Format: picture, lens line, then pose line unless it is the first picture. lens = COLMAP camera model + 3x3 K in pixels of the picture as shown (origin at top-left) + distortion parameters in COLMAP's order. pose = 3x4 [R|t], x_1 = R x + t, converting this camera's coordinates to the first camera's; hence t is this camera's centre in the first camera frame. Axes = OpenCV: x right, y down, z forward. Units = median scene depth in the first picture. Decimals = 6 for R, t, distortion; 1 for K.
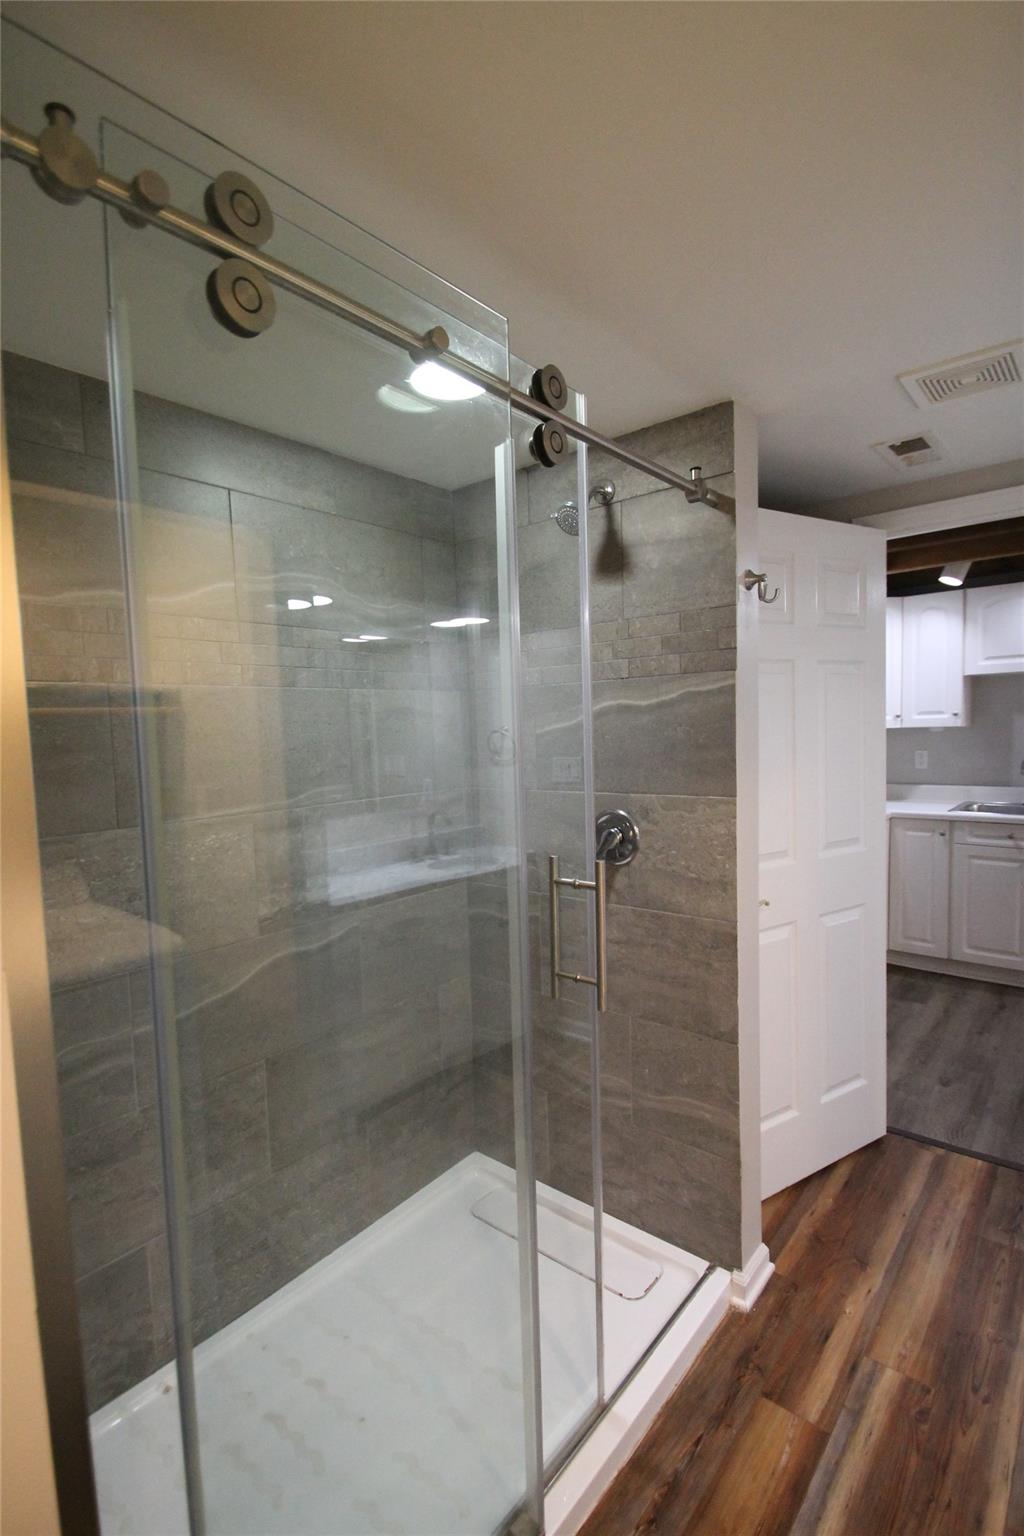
lens RADIAL K [[725.7, 0, 504.9], [0, 725.7, 766.8], [0, 0, 1]] dist [0.016398, -0.015734]
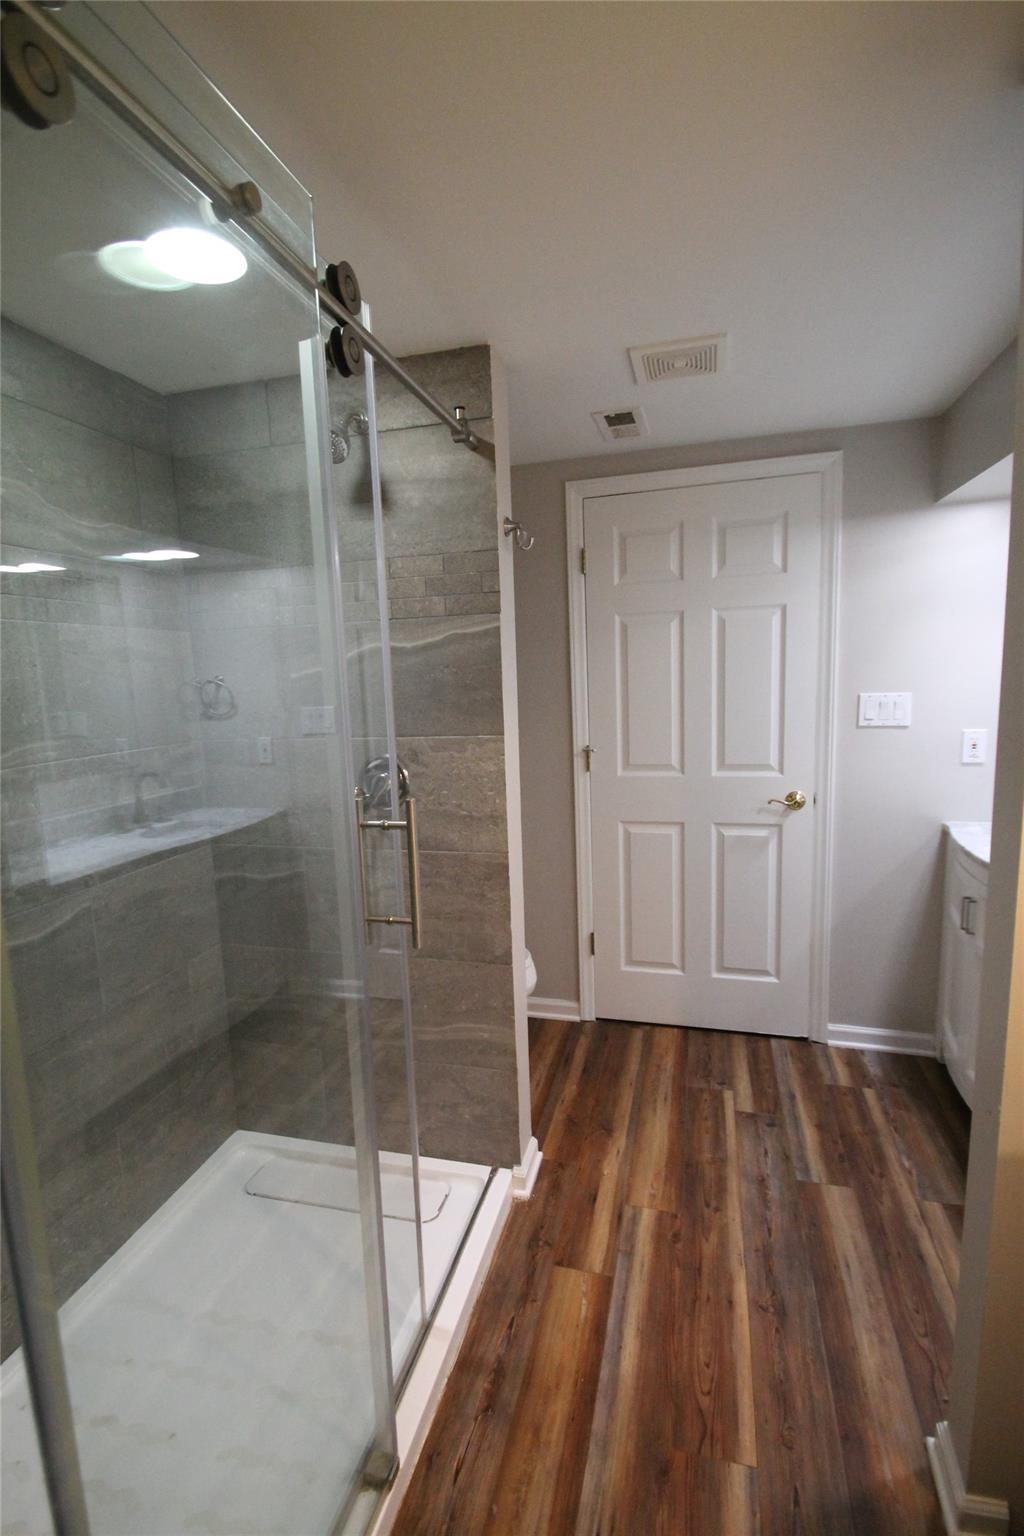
lens RADIAL K [[725.7, 0, 491.3], [0, 725.7, 769.3], [0, 0, 1]] dist [0.016398, -0.015734]
pose [[0.908128, -0.054918, 0.415075, -0.133564], [0.030606, 0.997415, 0.065005, 0.021423], [-0.417572, -0.046329, 0.907462, 0.046992]]
